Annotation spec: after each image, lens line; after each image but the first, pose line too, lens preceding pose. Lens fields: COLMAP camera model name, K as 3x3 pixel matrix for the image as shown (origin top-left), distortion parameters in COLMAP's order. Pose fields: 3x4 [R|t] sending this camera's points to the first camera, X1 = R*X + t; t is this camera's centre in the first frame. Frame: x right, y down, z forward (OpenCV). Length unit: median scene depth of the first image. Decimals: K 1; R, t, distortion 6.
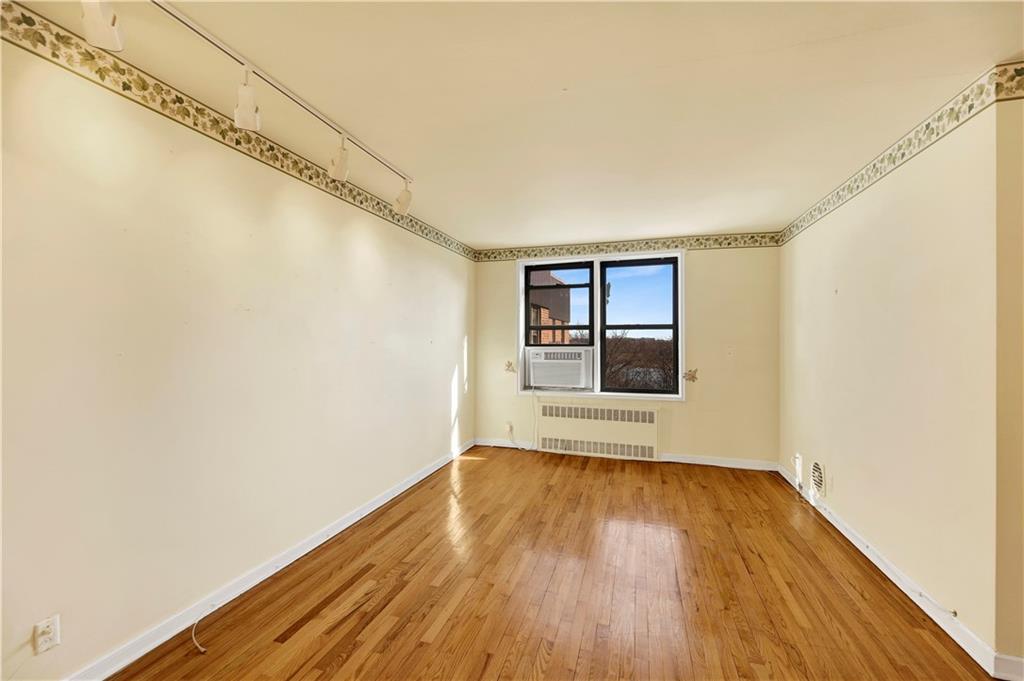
lens RADIAL K [[437.4, 0, 495.1], [0, 437.4, 338.3], [0, 0, 1]] dist [-0.000975, -0.000461]
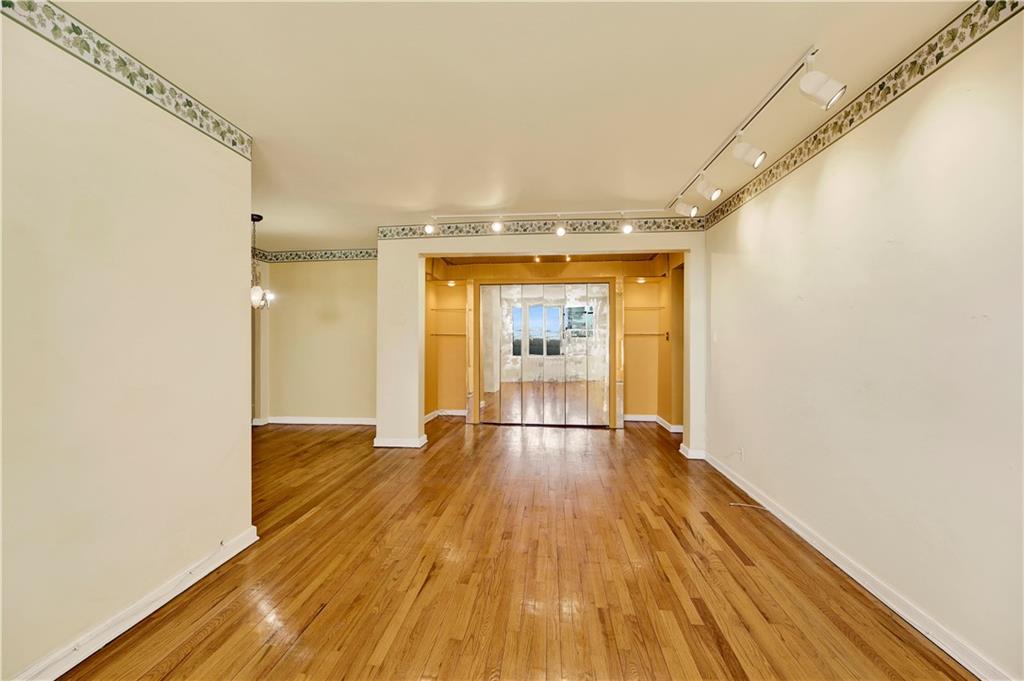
lens RADIAL K [[431.3, 0, 512.0], [0, 431.3, 340.5], [0, 0, 1]] dist [-0.001230, -0.000135]
pose [[-0.973813, -0.003186, -0.227328, 0.222457], [-0.002566, 0.999992, -0.003026, 0.027877], [0.227336, -0.002363, -0.973813, 0.957310]]
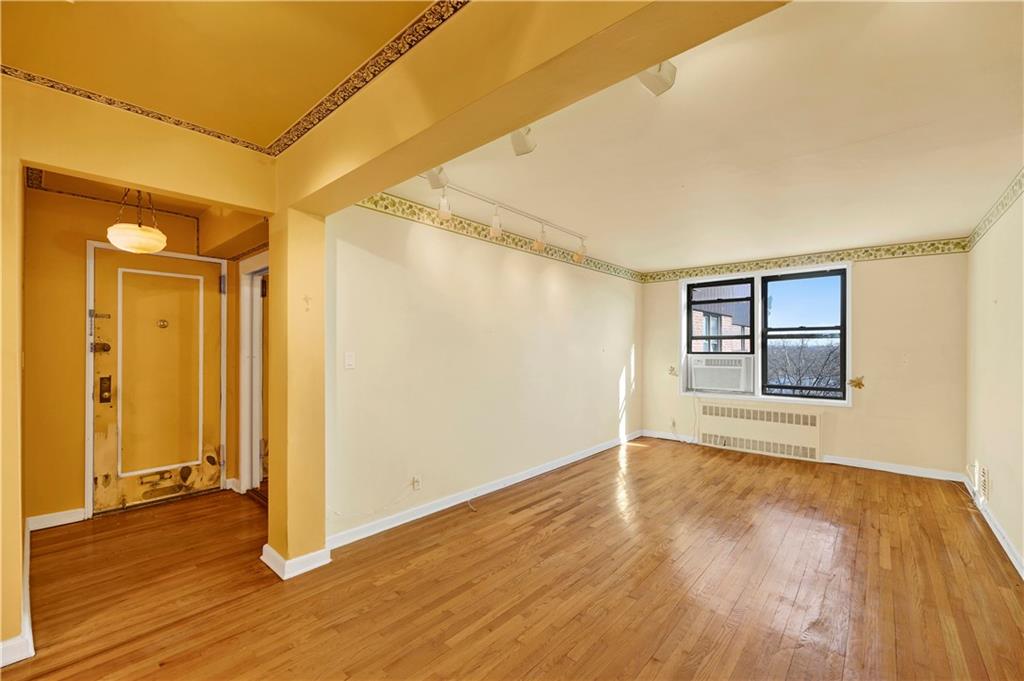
lens RADIAL K [[426.3, 0, 496.3], [0, 426.3, 348.8], [0, 0, 1]] dist [0.001576, -0.000096]
pose [[0.915701, -0.000374, -0.401861, 0.066788], [0.002500, 0.999986, 0.004768, -0.002107], [0.401853, -0.005371, 0.915688, -0.264639]]
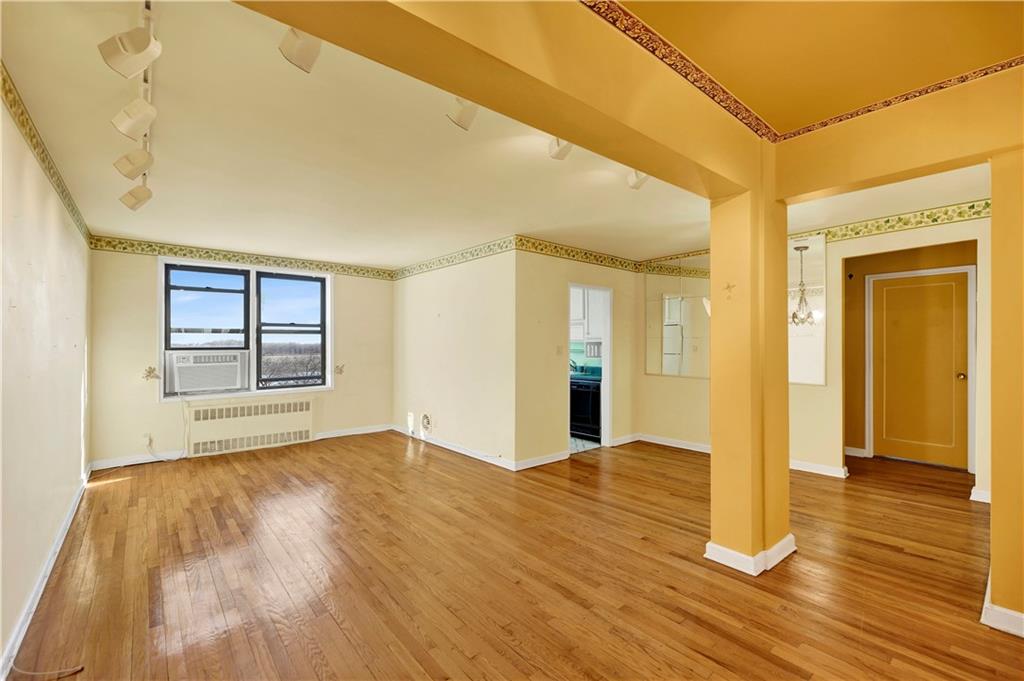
lens RADIAL K [[431.3, 0, 512.0], [0, 431.3, 340.5], [0, 0, 1]] dist [-0.001230, -0.000135]
pose [[0.517908, 0.001952, 0.855434, -0.378248], [0.001016, 0.999995, -0.002897, 0.001420], [-0.855436, 0.002370, 0.517903, -0.114123]]
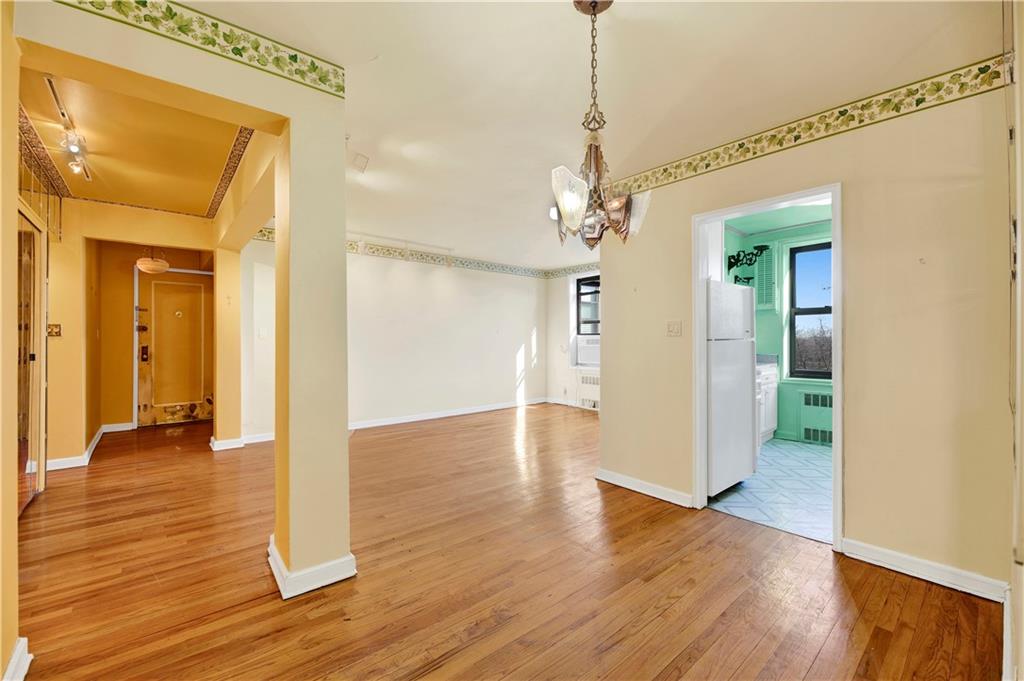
lens RADIAL K [[422.0, 0, 488.6], [0, 422.0, 338.4], [0, 0, 1]] dist [0.001959, 0.000122]
pose [[0.844953, -0.006616, -0.534800, 0.639932], [0.005849, 0.999978, -0.003129, 0.035203], [0.534809, -0.000485, 0.844973, -0.361680]]
